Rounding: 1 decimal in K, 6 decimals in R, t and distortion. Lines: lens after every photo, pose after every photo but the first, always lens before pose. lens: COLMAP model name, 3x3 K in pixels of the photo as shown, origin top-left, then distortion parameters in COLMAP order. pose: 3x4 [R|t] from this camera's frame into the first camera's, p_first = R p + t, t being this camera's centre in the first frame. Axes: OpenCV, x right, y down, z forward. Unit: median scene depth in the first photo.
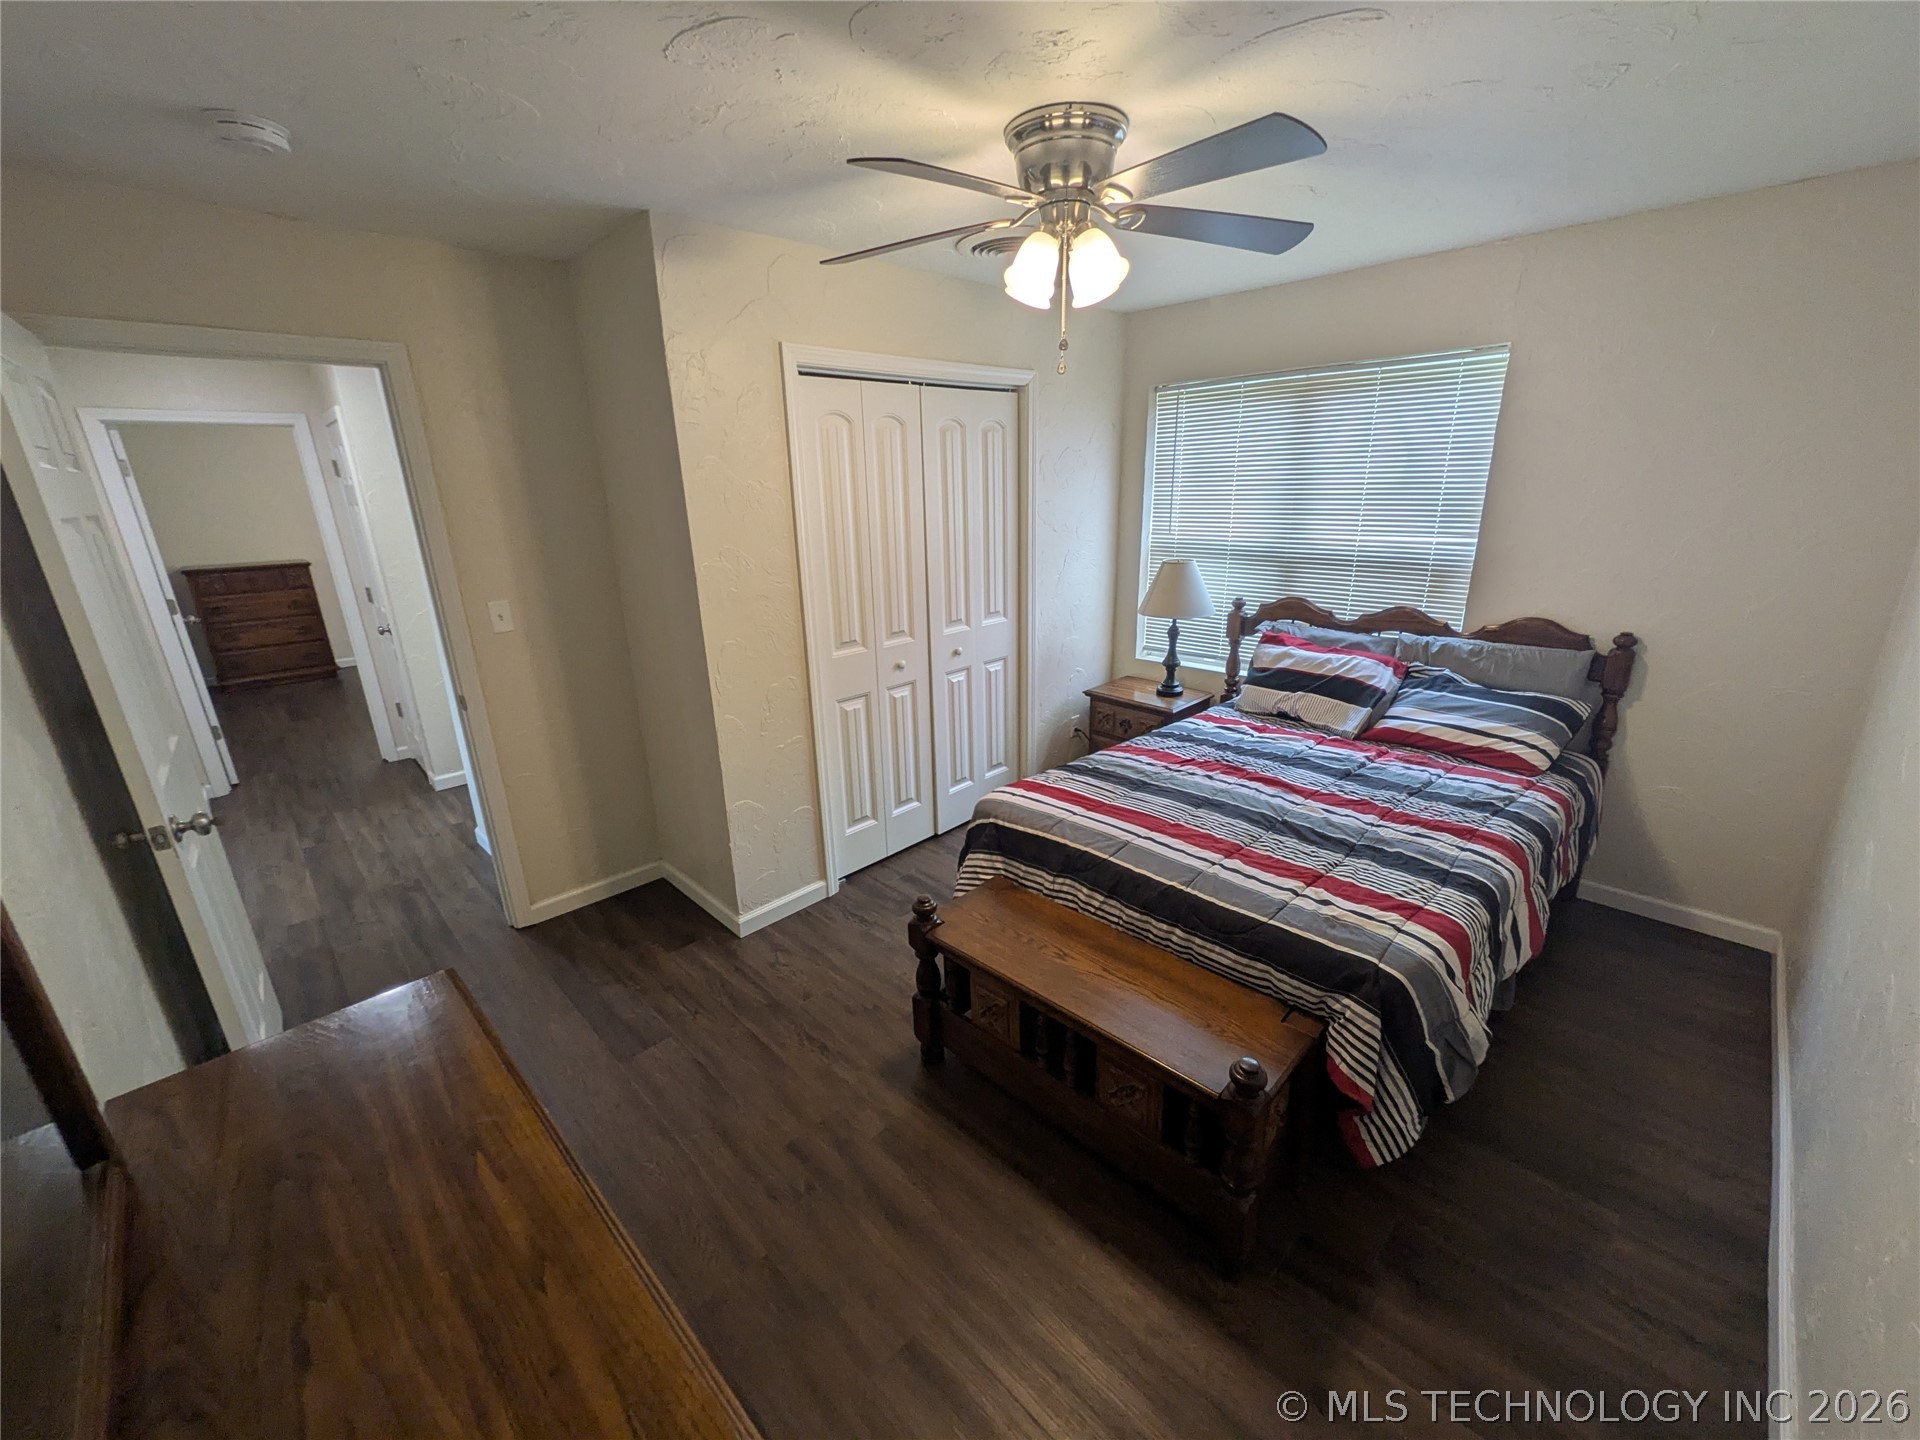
lens RADIAL K [[757.6, 0, 960.0], [0, 757.6, 720.0], [0, 0, 1]] dist [-0.000495, -0.000514]
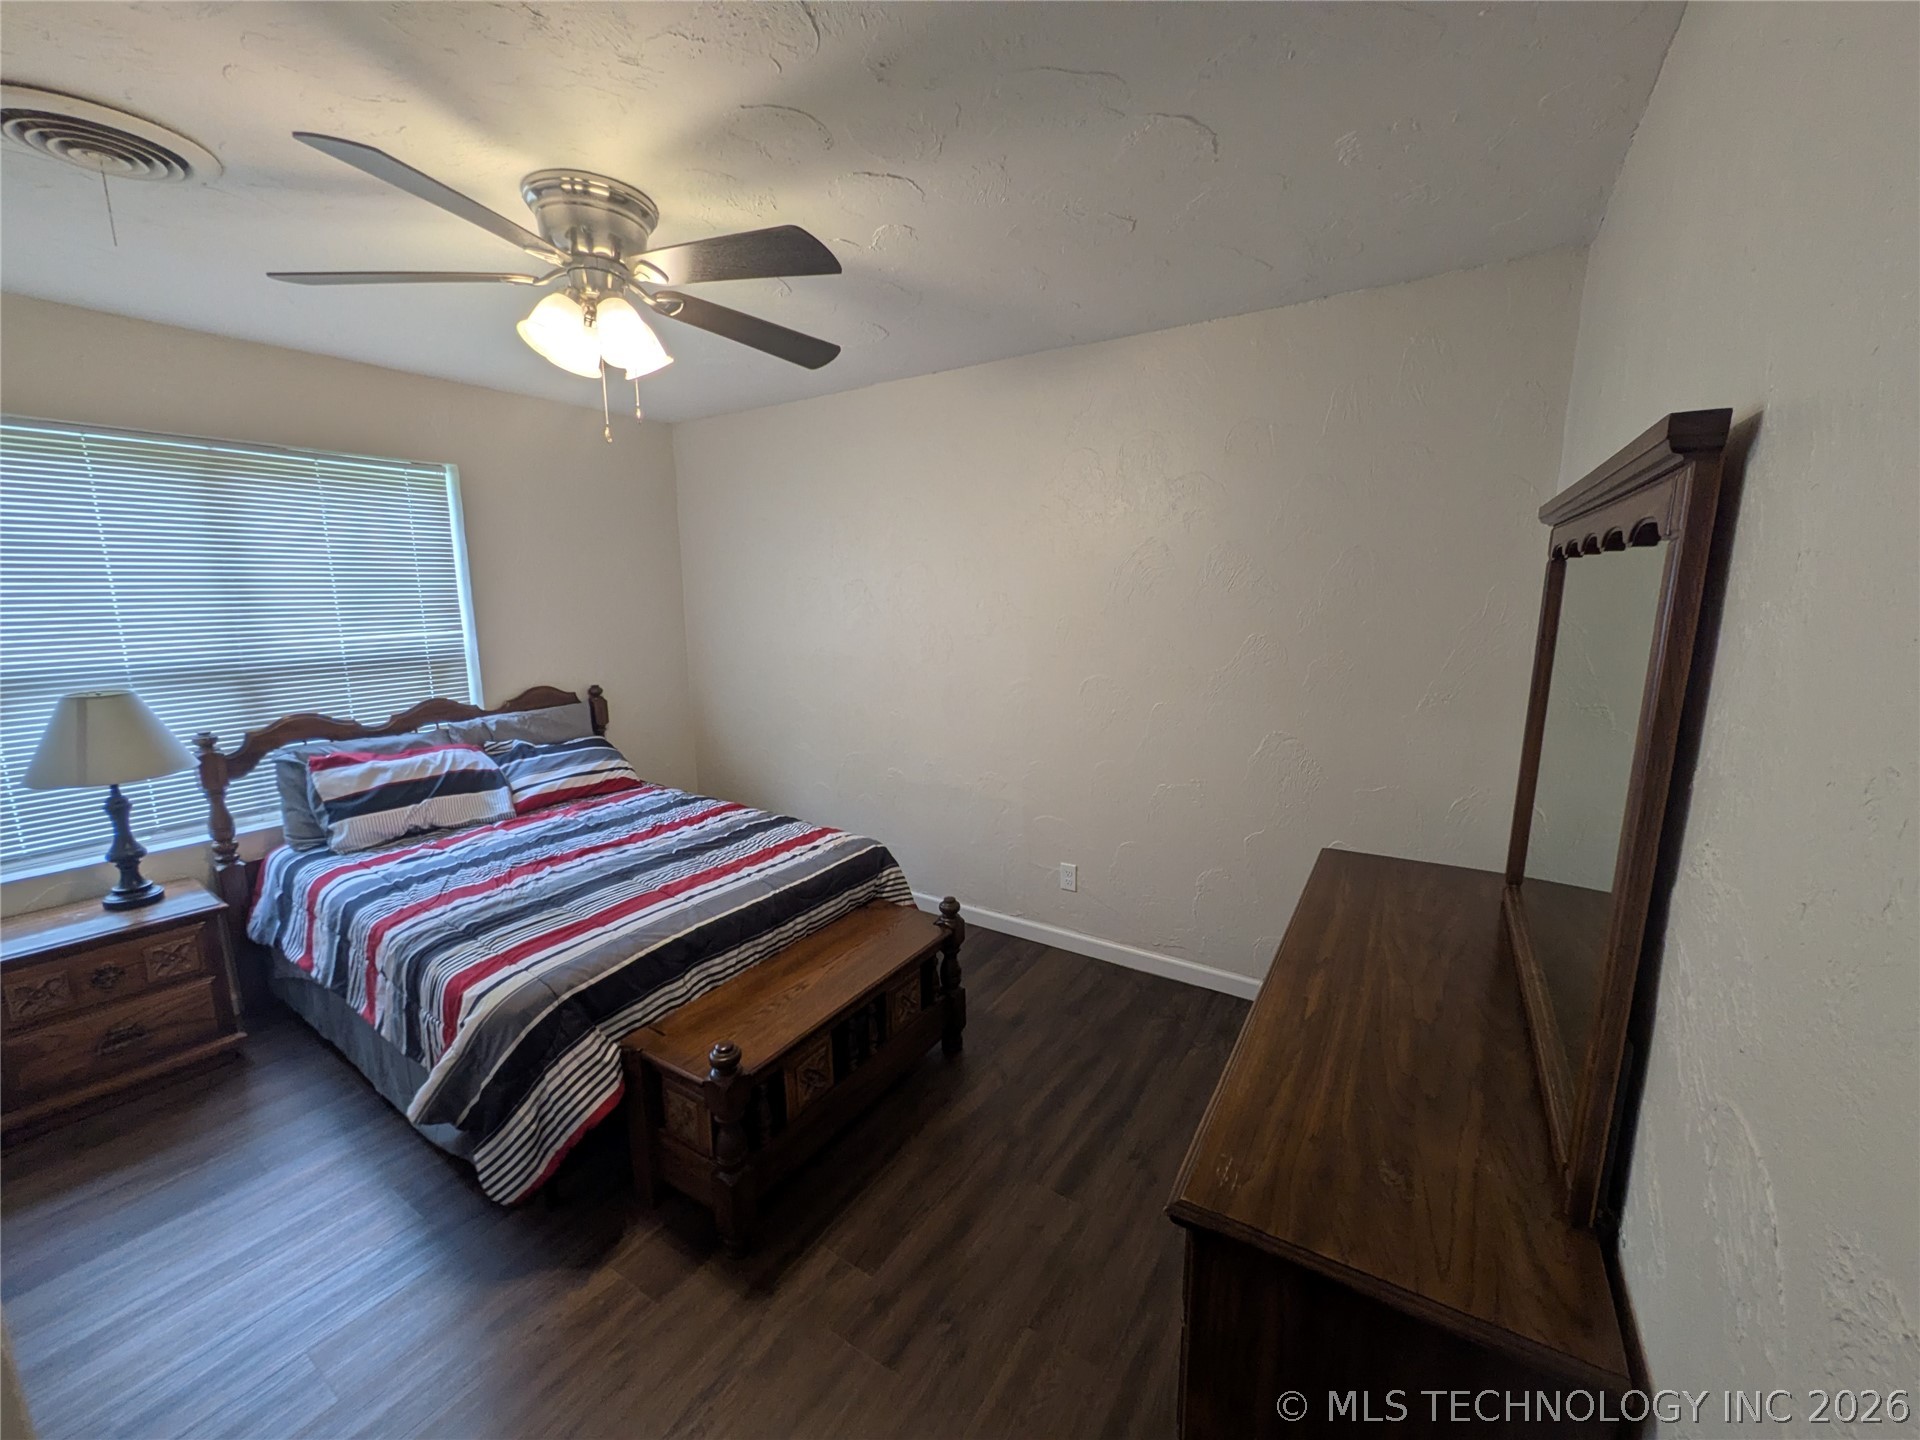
lens RADIAL K [[757.6, 0, 960.0], [0, 757.6, 720.0], [0, 0, 1]] dist [-0.000495, -0.000514]
pose [[-0.213942, -0.144939, 0.966034, -0.663300], [0.306663, 0.928971, 0.207293, -0.141903], [-0.927462, 0.340596, -0.154298, 0.618293]]
